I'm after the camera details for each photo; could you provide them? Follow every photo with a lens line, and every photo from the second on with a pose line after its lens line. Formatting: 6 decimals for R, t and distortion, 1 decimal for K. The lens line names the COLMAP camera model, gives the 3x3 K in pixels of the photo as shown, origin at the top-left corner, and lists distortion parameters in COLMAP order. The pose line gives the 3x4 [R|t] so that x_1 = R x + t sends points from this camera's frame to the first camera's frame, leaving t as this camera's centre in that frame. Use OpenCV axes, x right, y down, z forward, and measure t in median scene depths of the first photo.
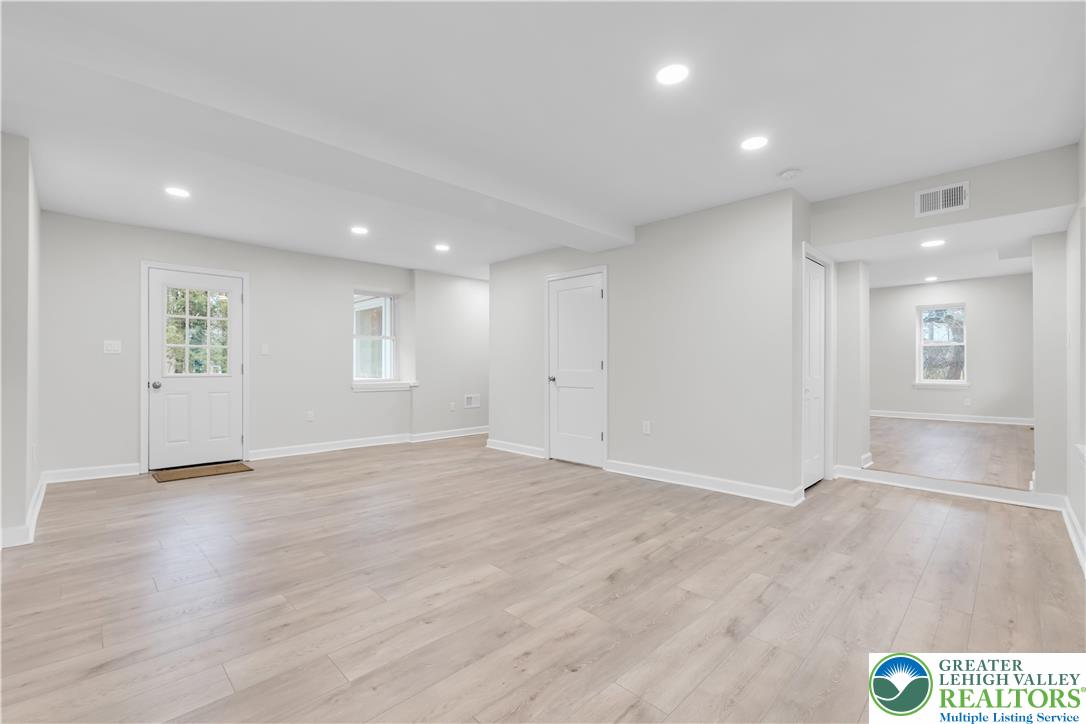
lens RADIAL K [[461.3, 0, 538.7], [0, 461.3, 367.3], [0, 0, 1]] dist [0.000286, -0.000171]
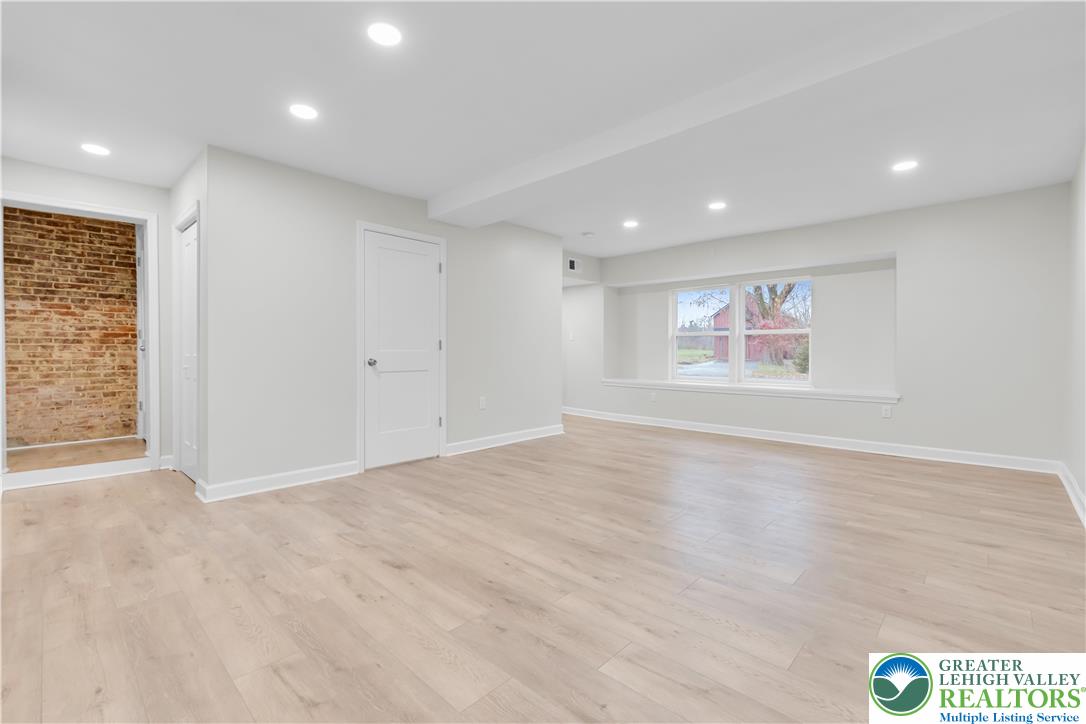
lens RADIAL K [[472.9, 0, 524.9], [0, 472.9, 358.9], [0, 0, 1]] dist [0.001326, 0.000111]
pose [[-0.009832, -0.018405, 0.999782, -1.017129], [-0.001956, 0.999829, 0.018387, 0.007041], [-0.999950, -0.001775, -0.009867, 1.045201]]
